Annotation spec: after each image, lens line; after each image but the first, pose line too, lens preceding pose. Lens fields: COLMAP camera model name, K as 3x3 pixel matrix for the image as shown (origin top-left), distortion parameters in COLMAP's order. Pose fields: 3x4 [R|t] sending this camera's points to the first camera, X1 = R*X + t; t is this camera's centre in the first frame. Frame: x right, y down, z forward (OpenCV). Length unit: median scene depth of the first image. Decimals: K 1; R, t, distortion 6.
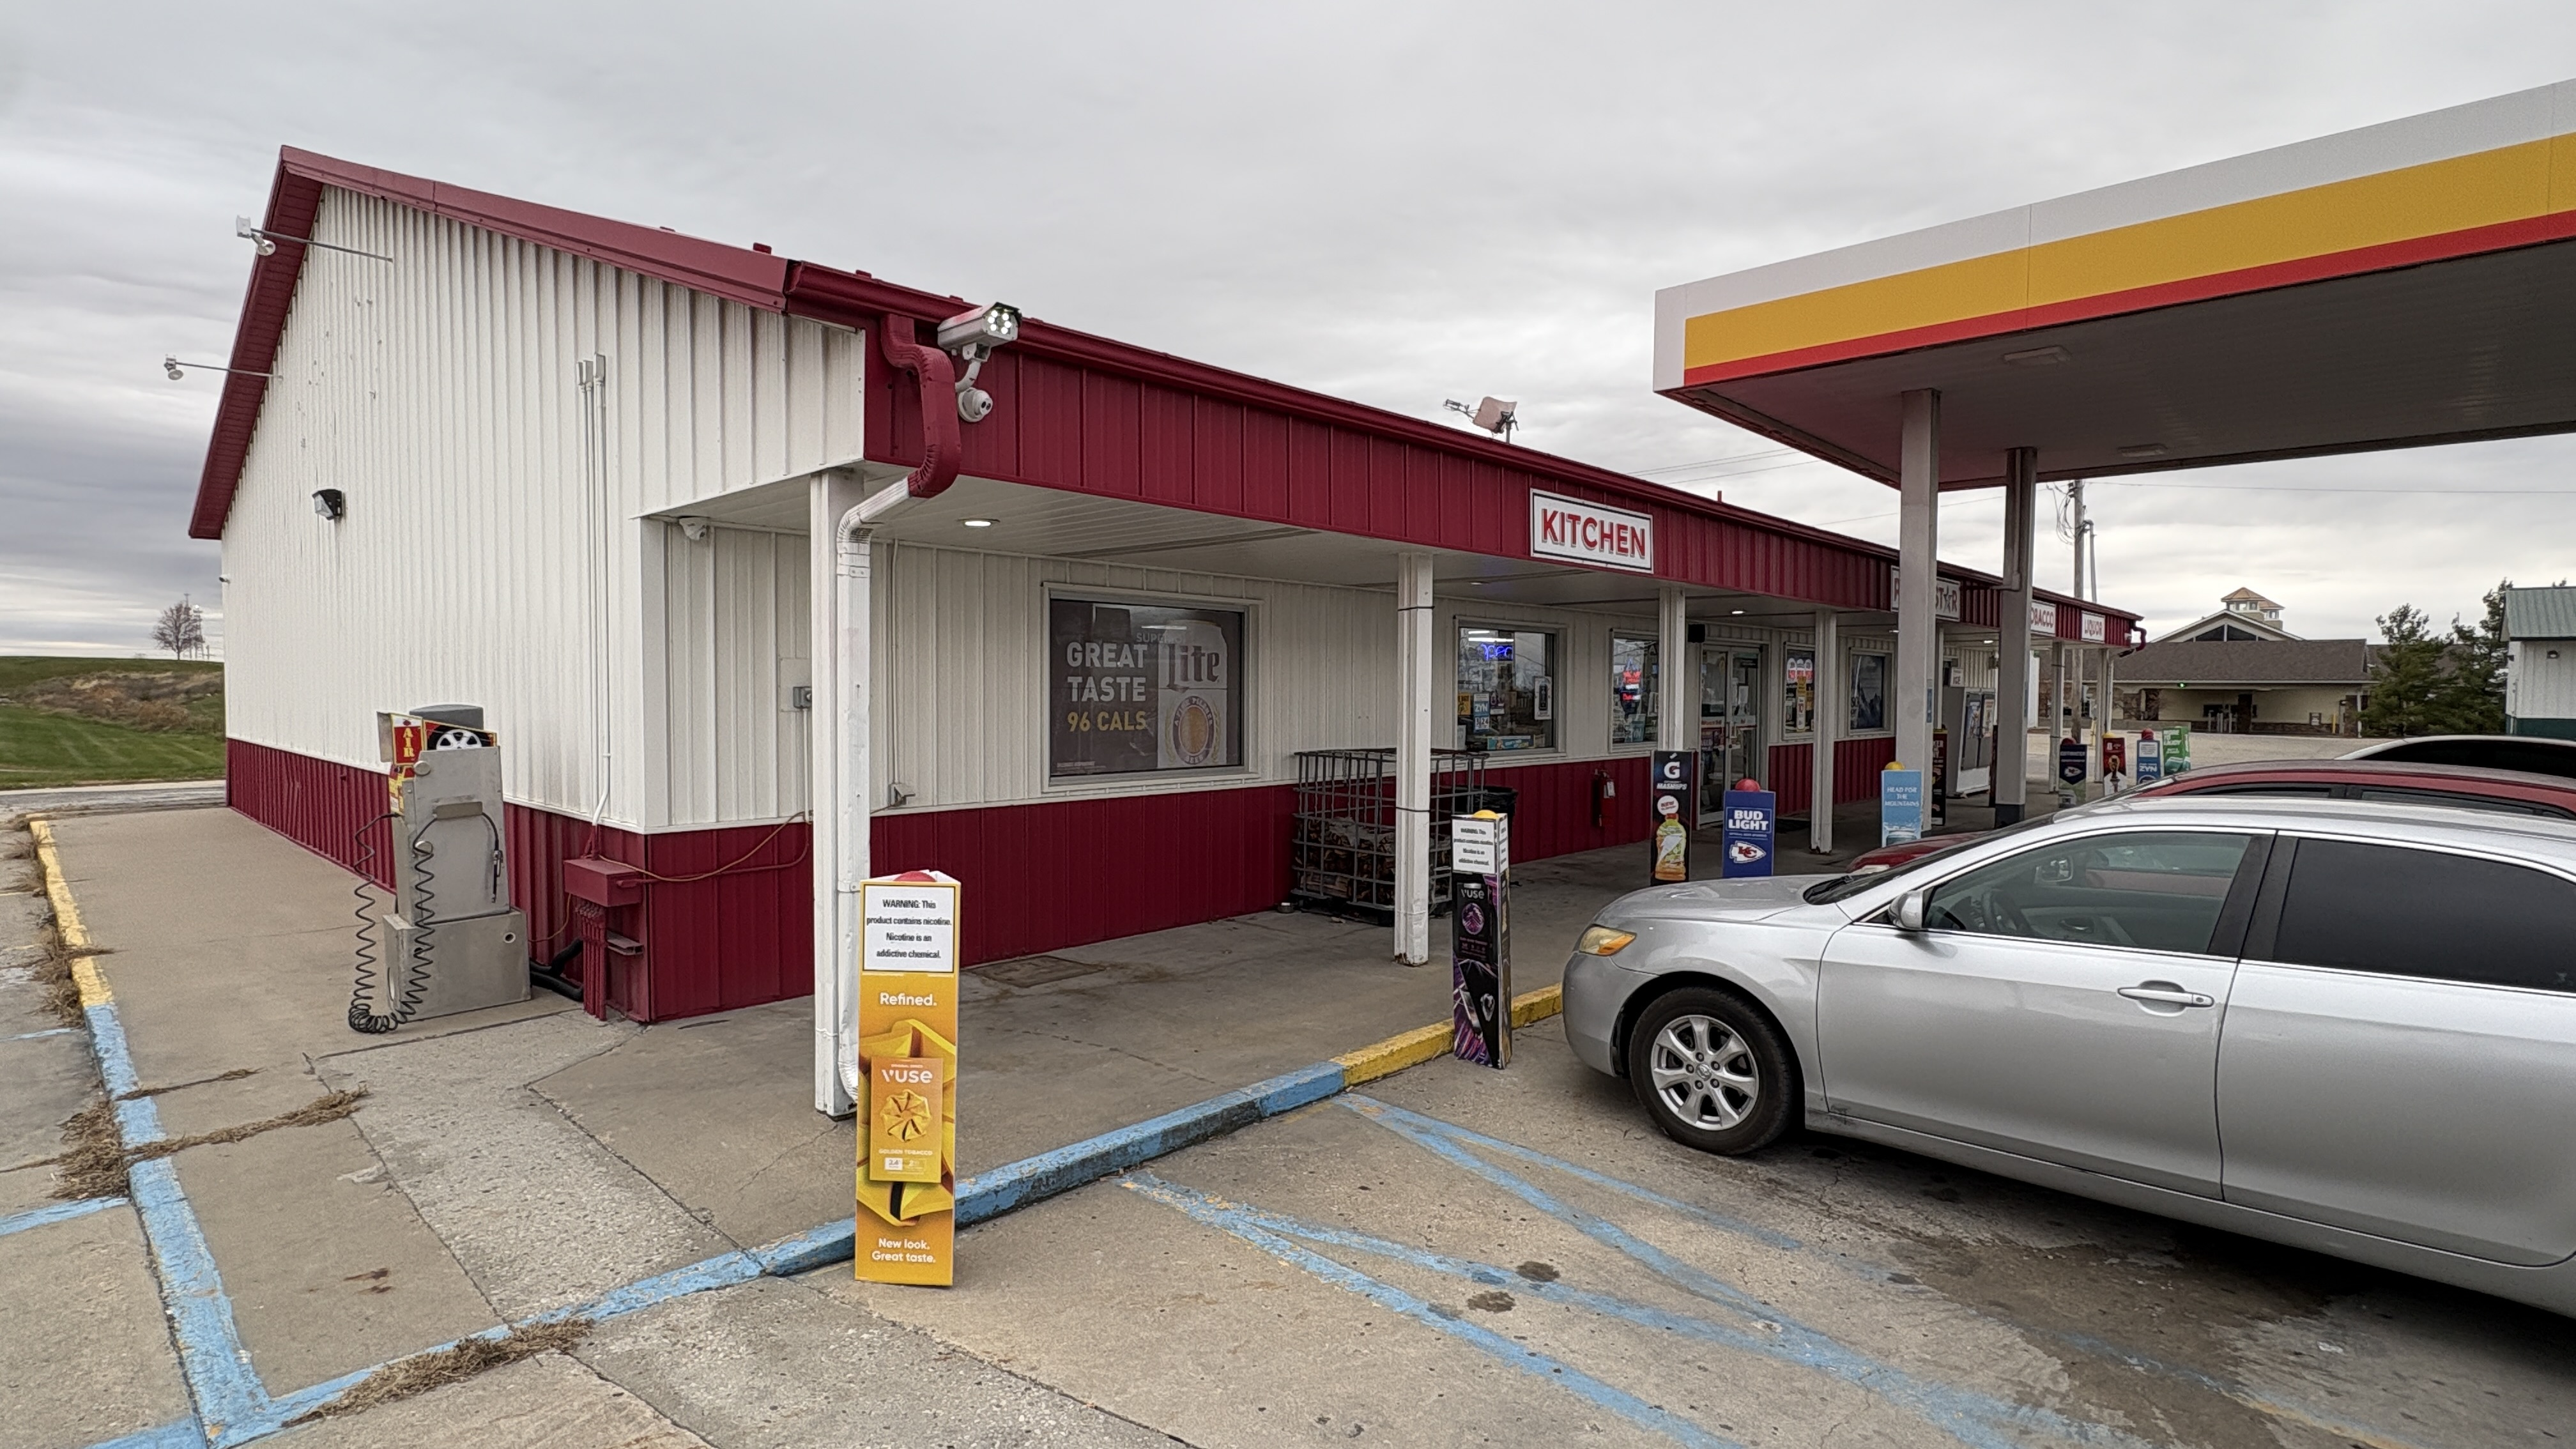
lens RADIAL K [[1211.9, 0, 1288.0], [0, 1211.9, 724.5], [0, 0, 1]] dist [0.007204, 0.000279]
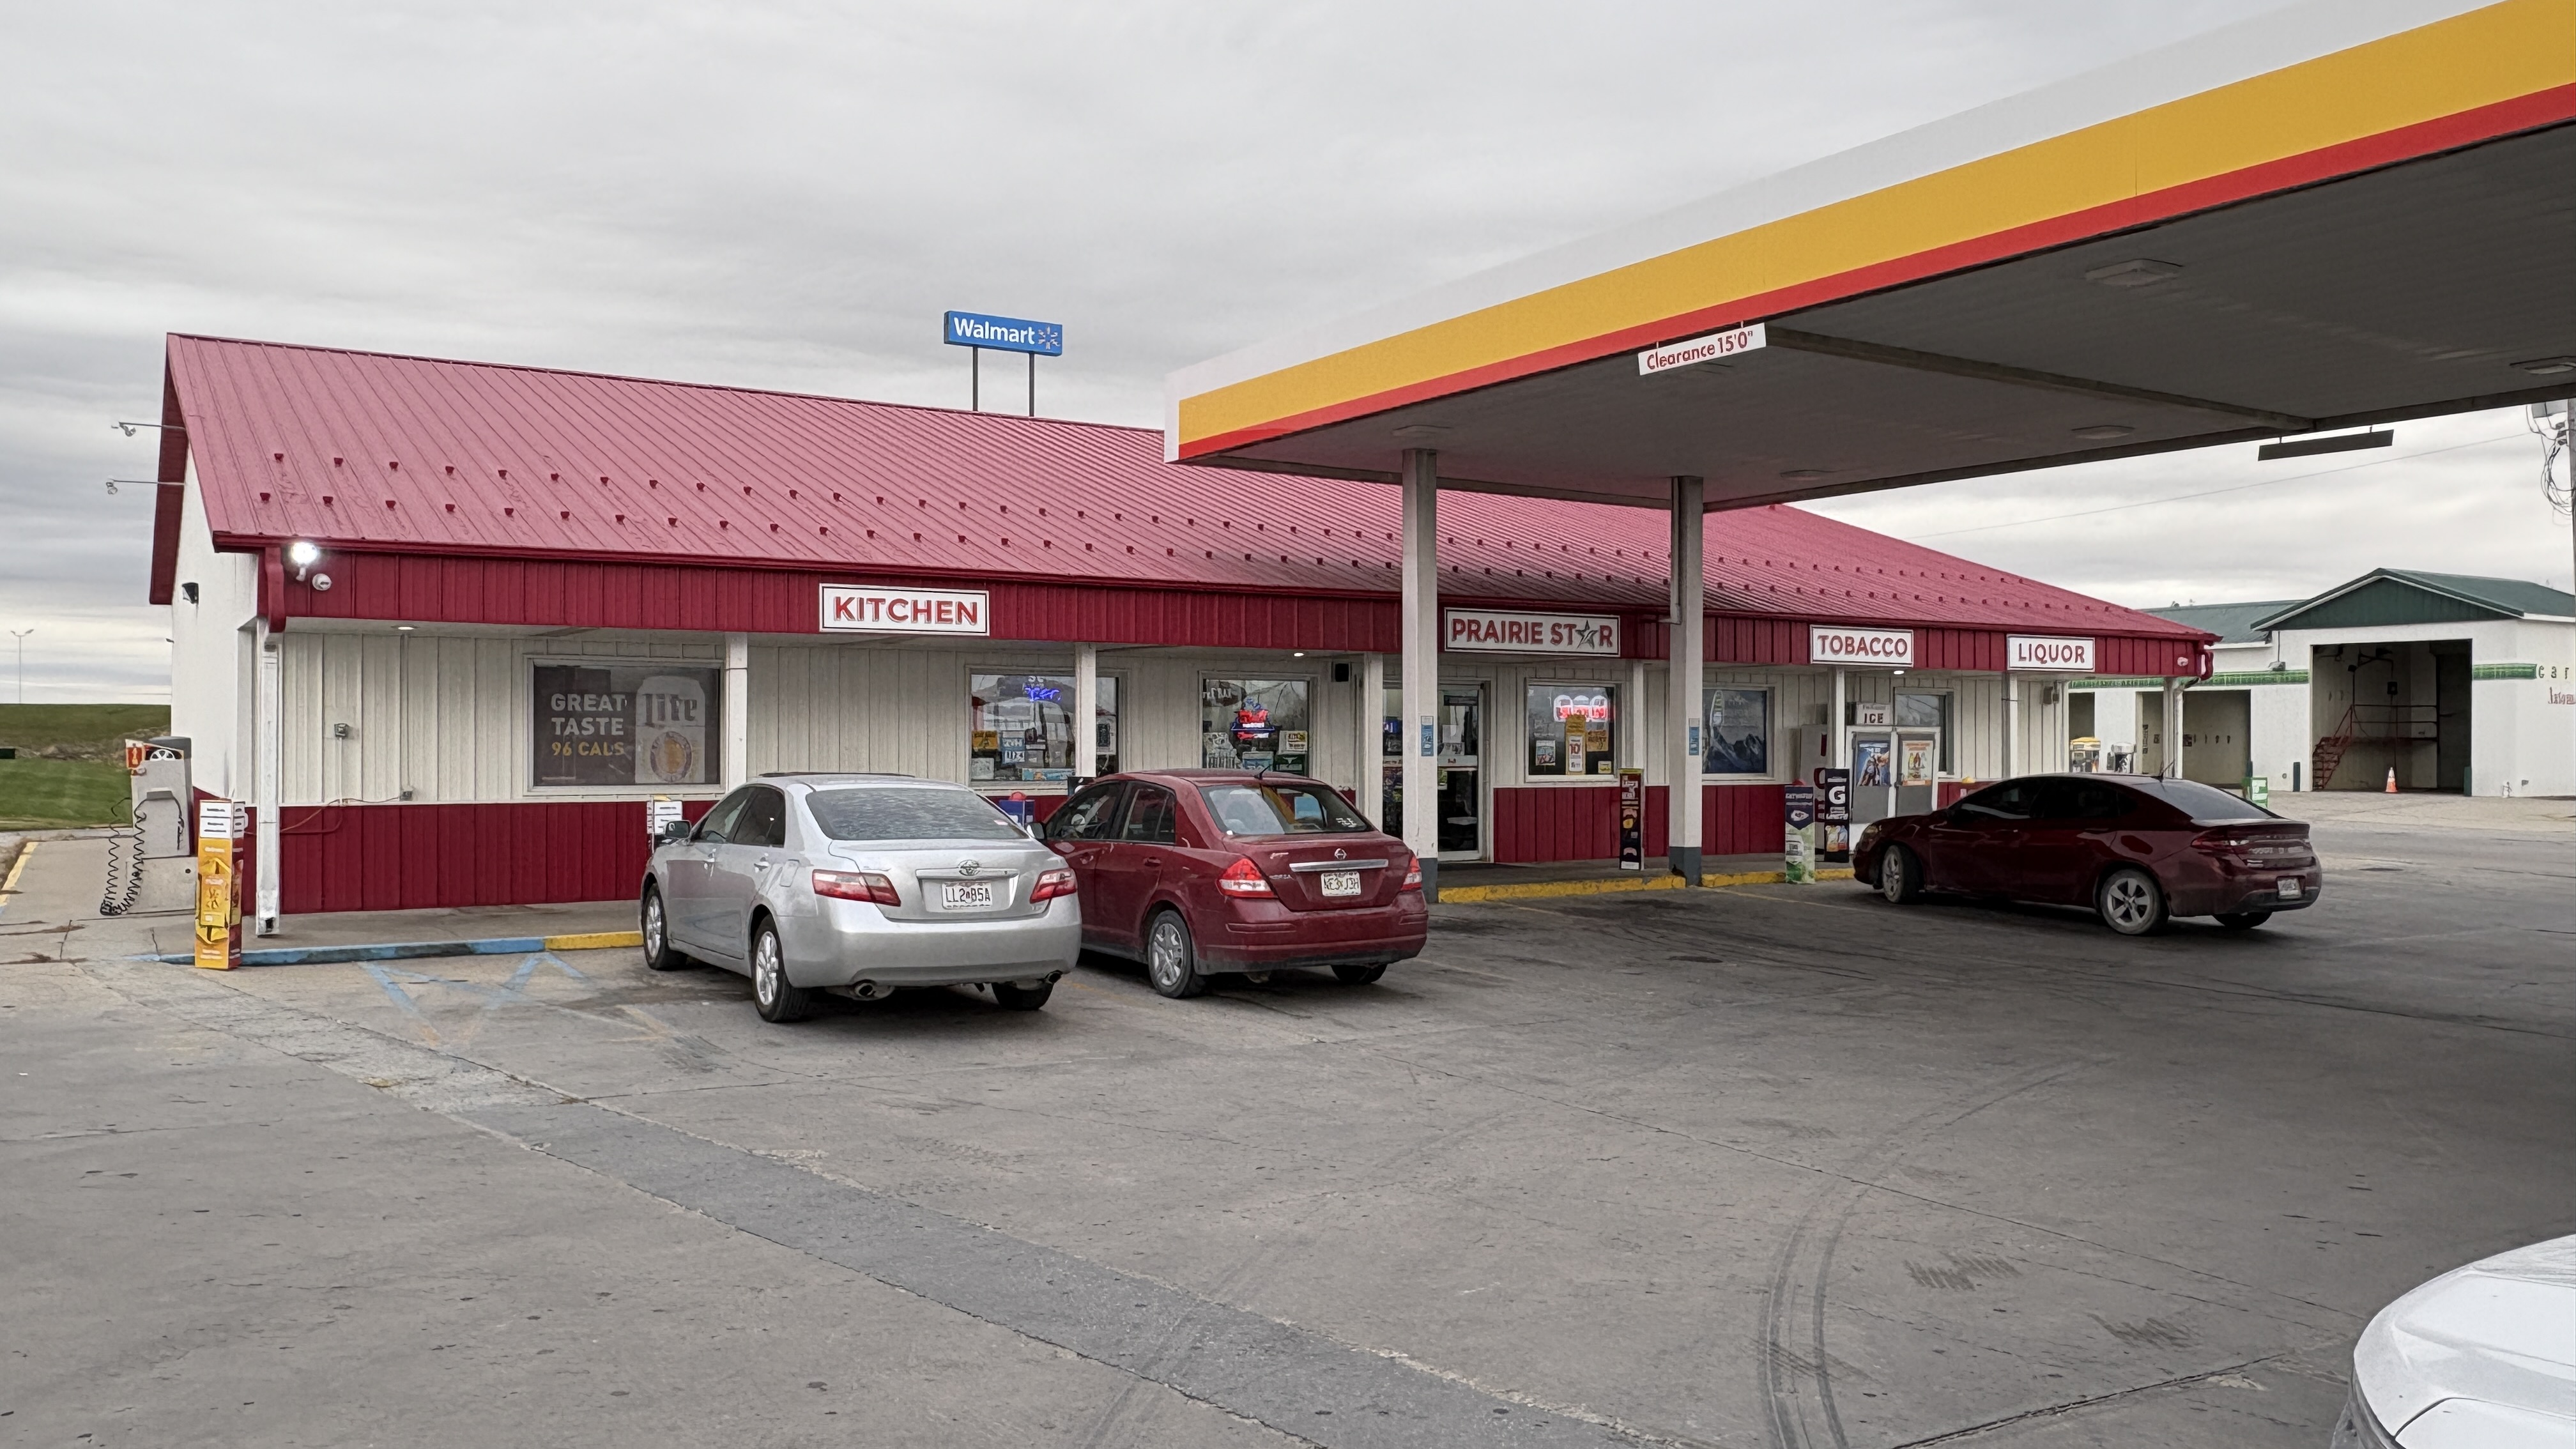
lens RADIAL K [[1916.4, 0, 1288.0], [0, 1916.4, 724.5], [0, 0, 1]] dist [0.009271, -0.002377]
pose [[0.965691, -0.006378, -0.259616, 1.224383], [-0.003094, 0.999345, -0.036059, 0.047196], [0.259676, 0.035625, 0.965038, -0.959986]]
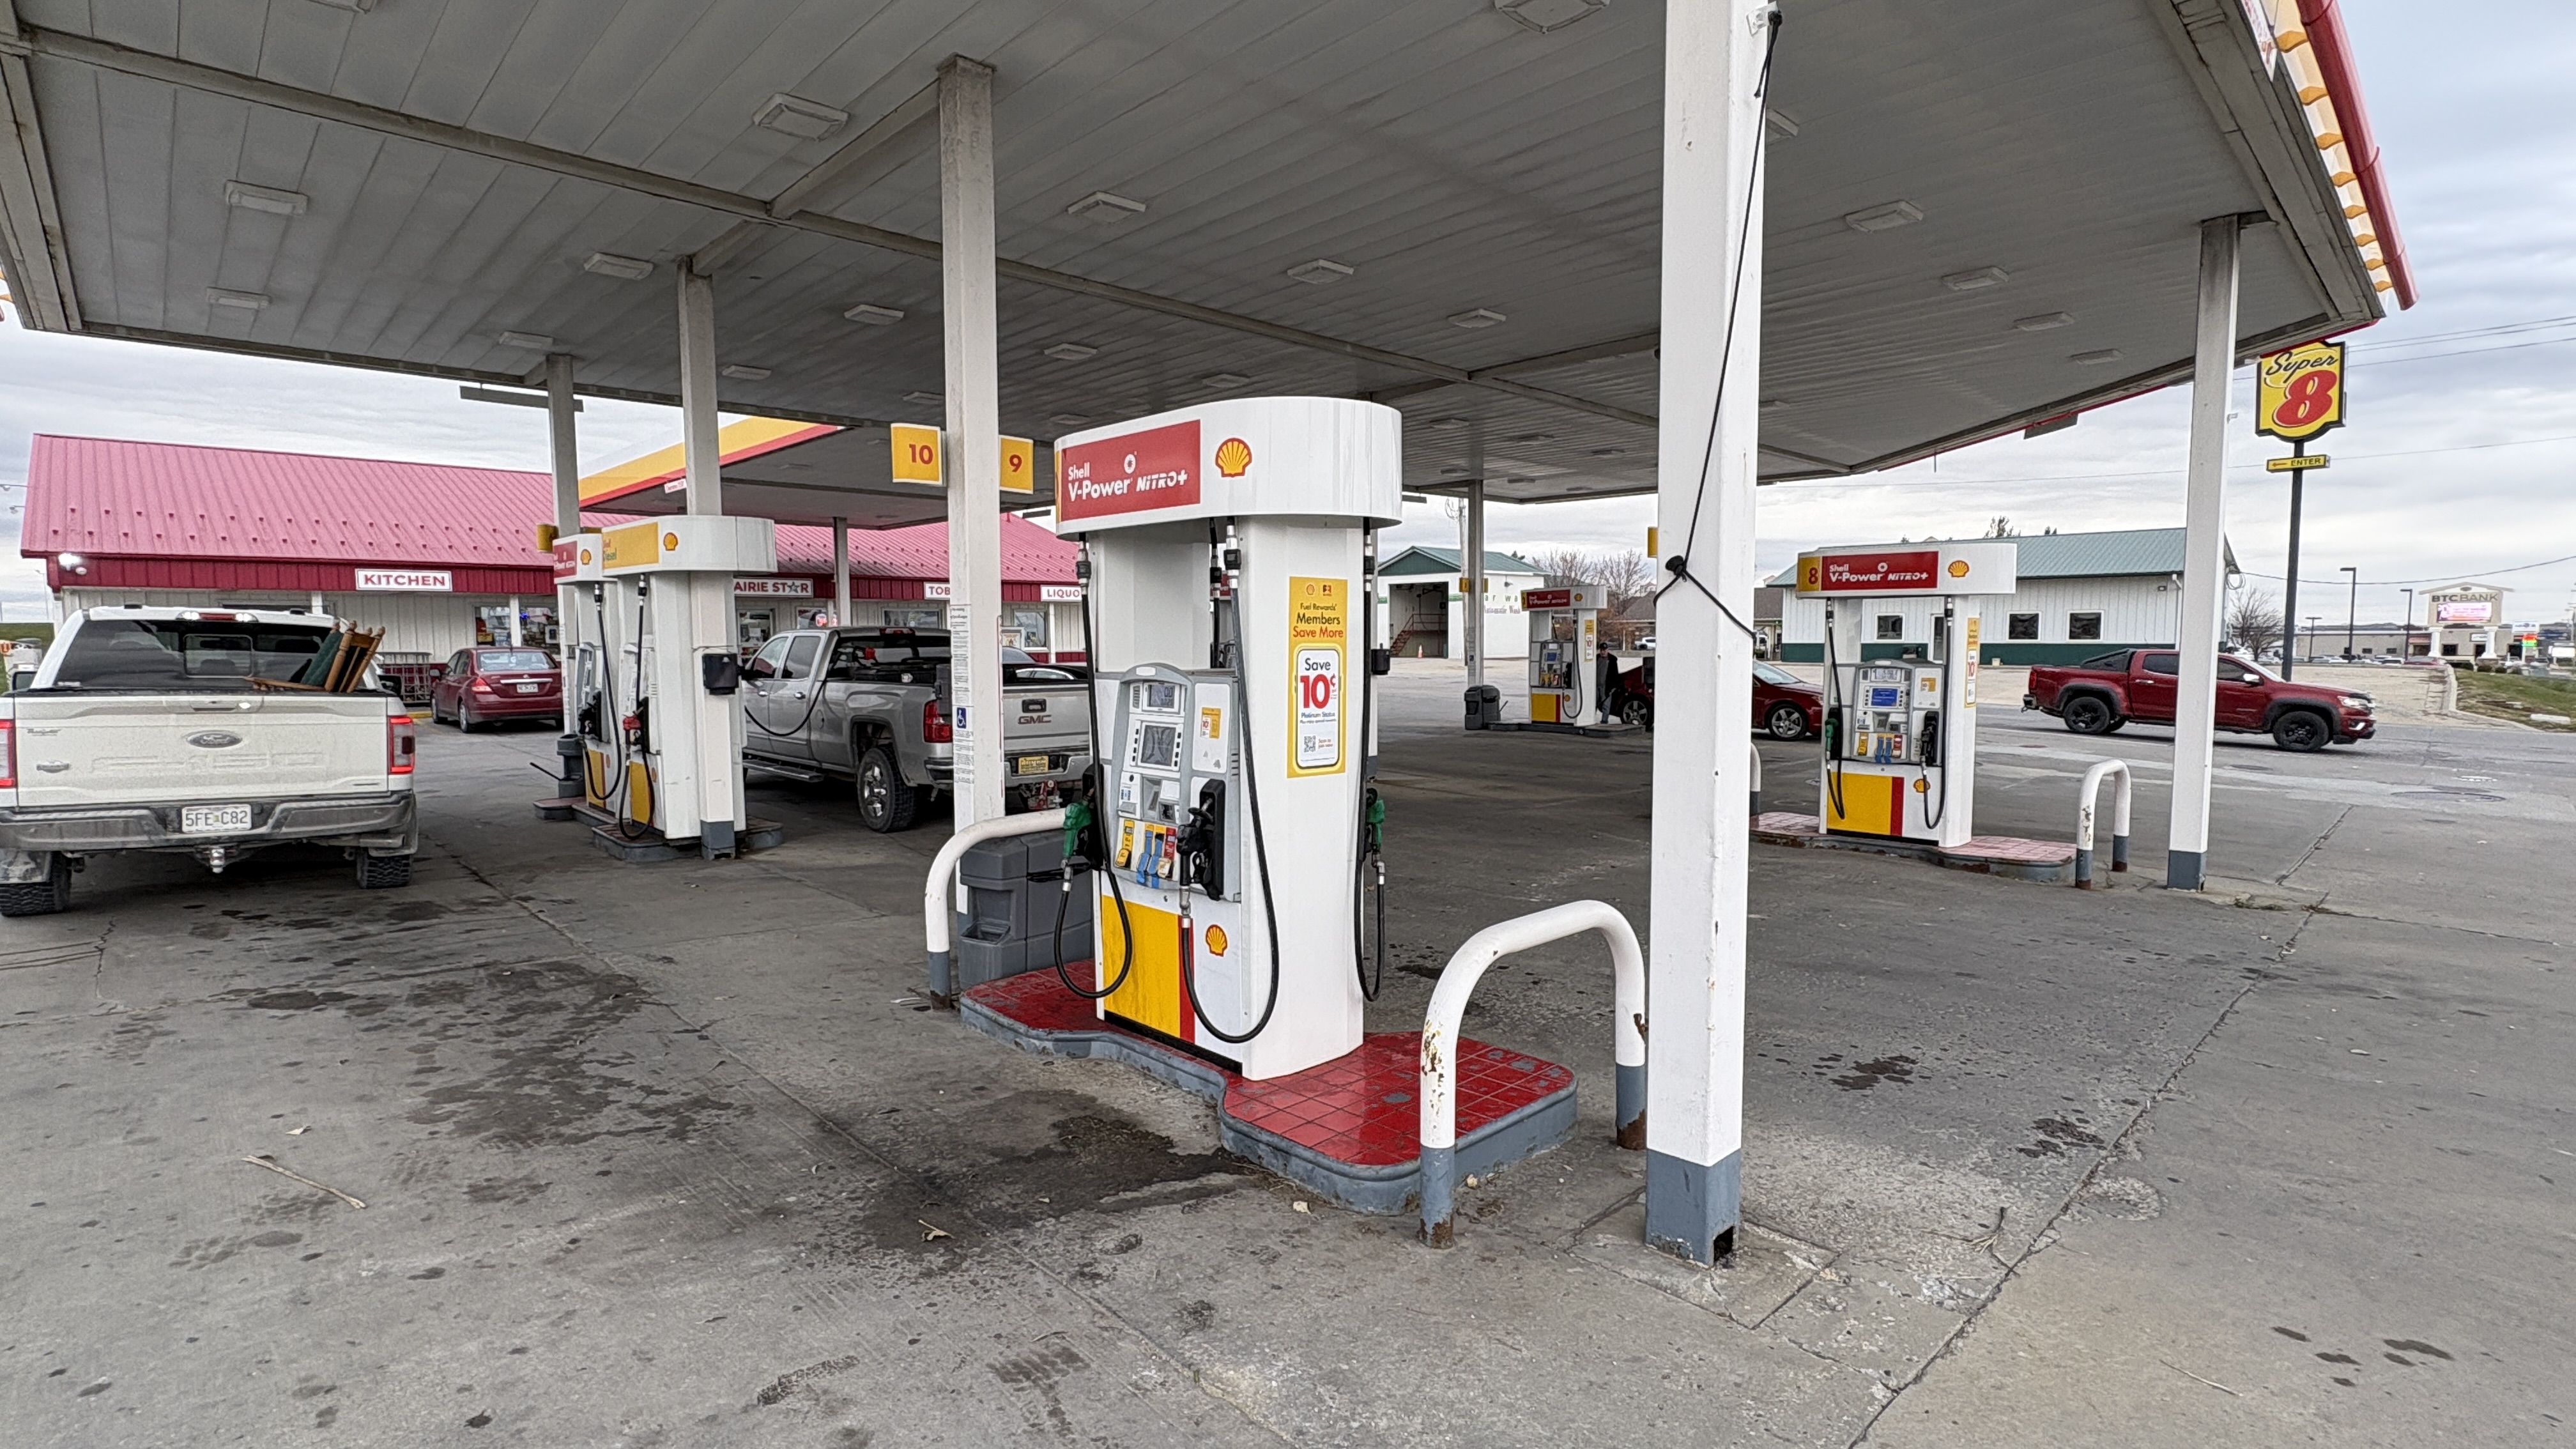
lens RADIAL K [[1211.9, 0, 1288.0], [0, 1211.9, 724.5], [0, 0, 1]] dist [0.007204, 0.000279]
pose [[0.997691, -0.012304, -0.066799, 2.723820], [0.015212, 0.998951, 0.043199, 0.113080], [0.066198, -0.044115, 0.996831, -1.985476]]
